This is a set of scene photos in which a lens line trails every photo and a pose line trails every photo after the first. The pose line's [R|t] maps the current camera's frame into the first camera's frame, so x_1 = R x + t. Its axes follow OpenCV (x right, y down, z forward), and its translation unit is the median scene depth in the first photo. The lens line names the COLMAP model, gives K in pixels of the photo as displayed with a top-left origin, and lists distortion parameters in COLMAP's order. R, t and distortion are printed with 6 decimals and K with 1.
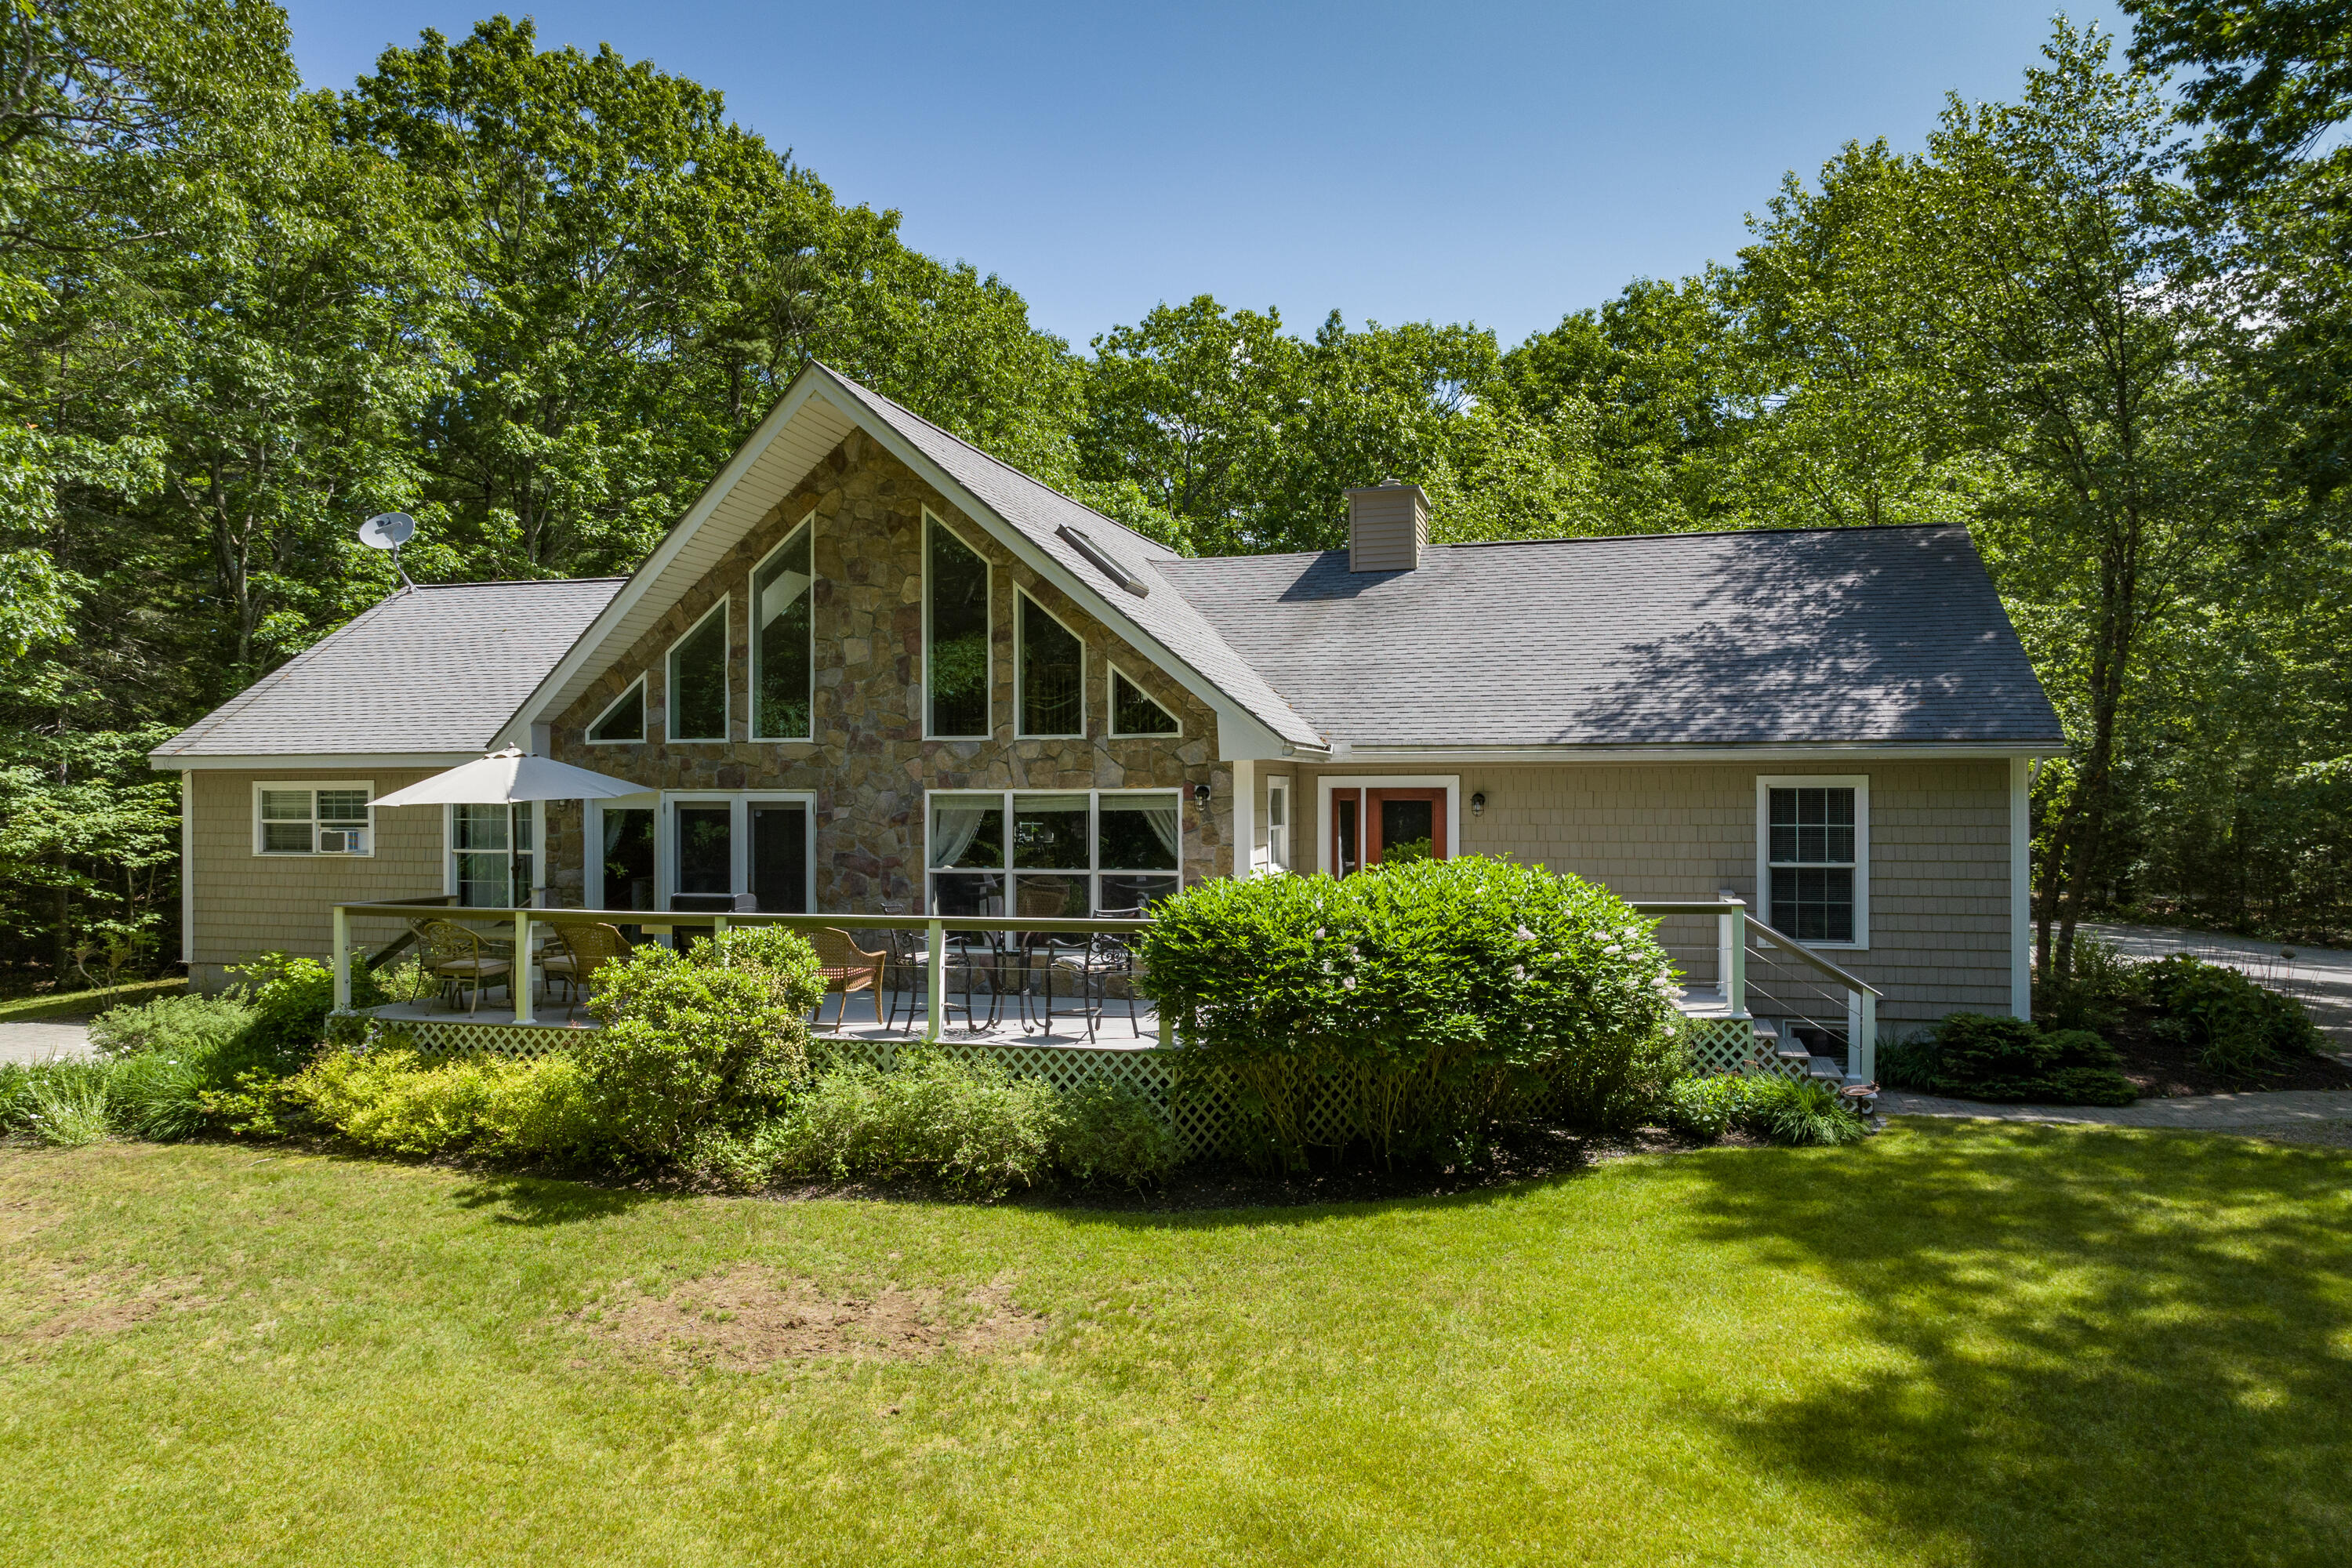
lens RADIAL K [[1758.1, 0, 1173.2], [0, 1758.1, 873.1], [0, 0, 1]] dist [0.004387, -0.062503]
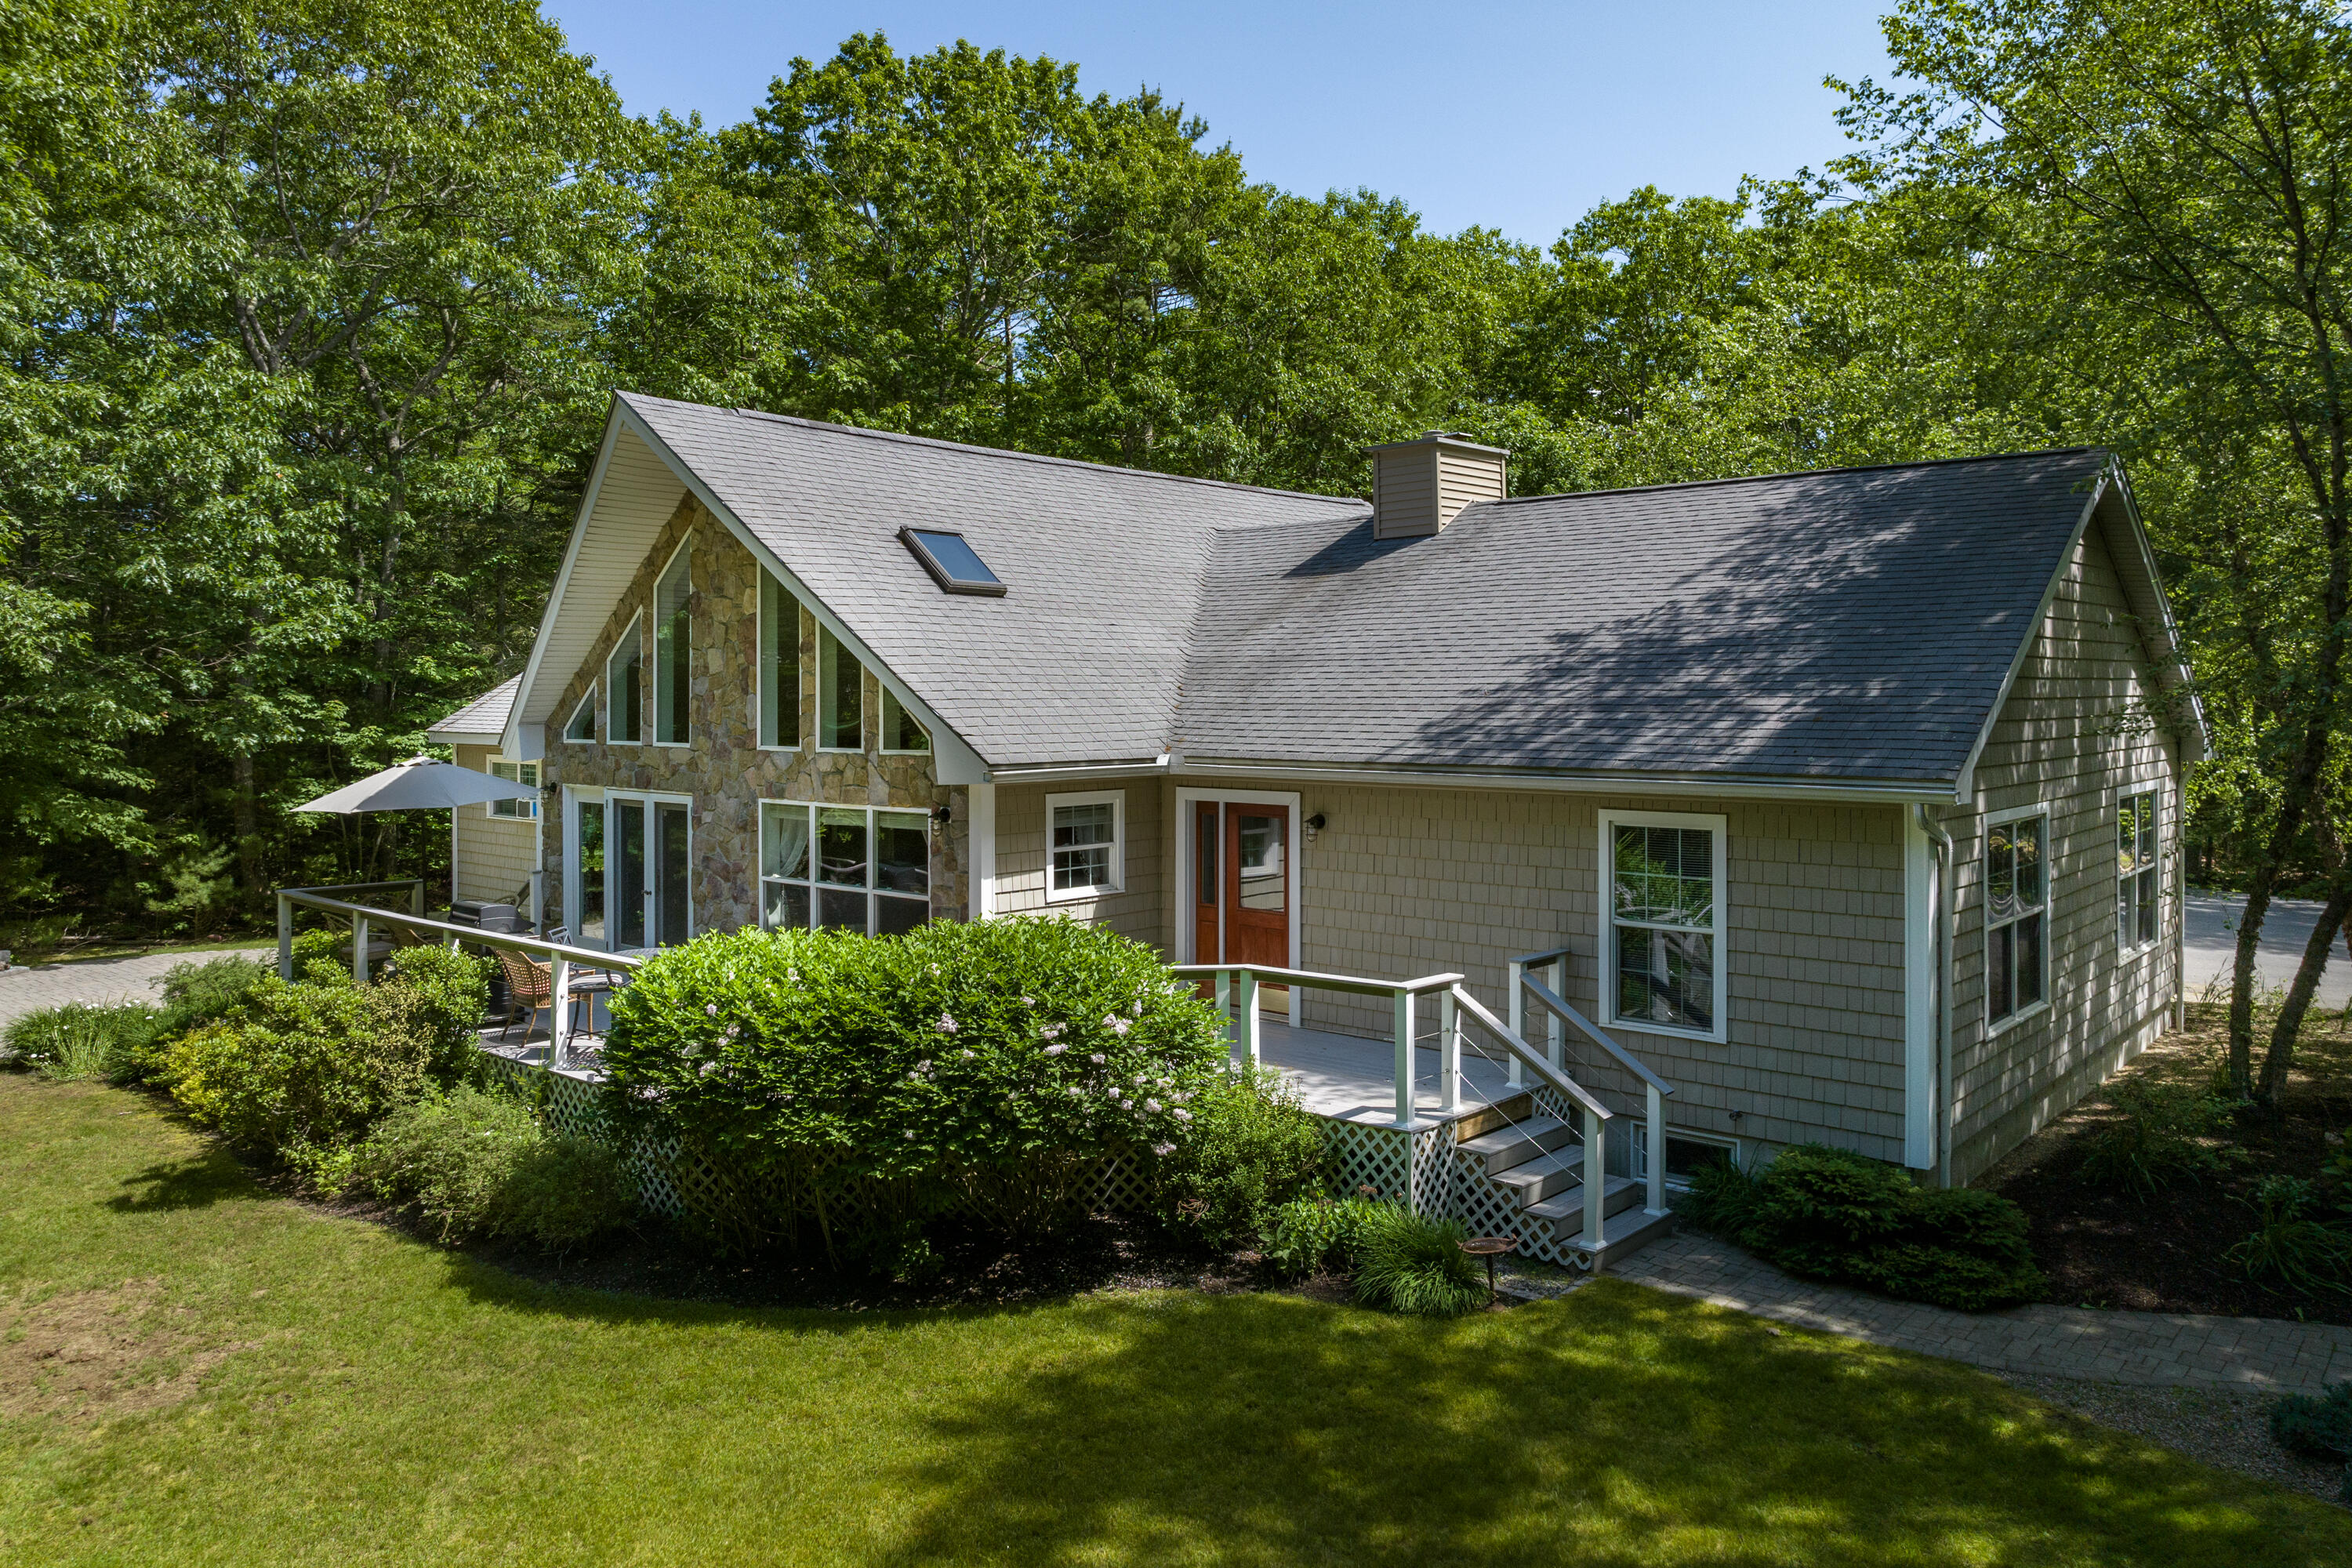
lens RADIAL K [[1761.7, 0, 1175.8], [0, 1761.7, 749.5], [0, 0, 1]] dist [0.003100, 0.002155]
pose [[0.883627, 0.017214, -0.467876, 0.544721], [-0.020838, 0.999780, -0.002571, -0.077836], [0.467728, 0.012021, 0.883790, 0.214556]]
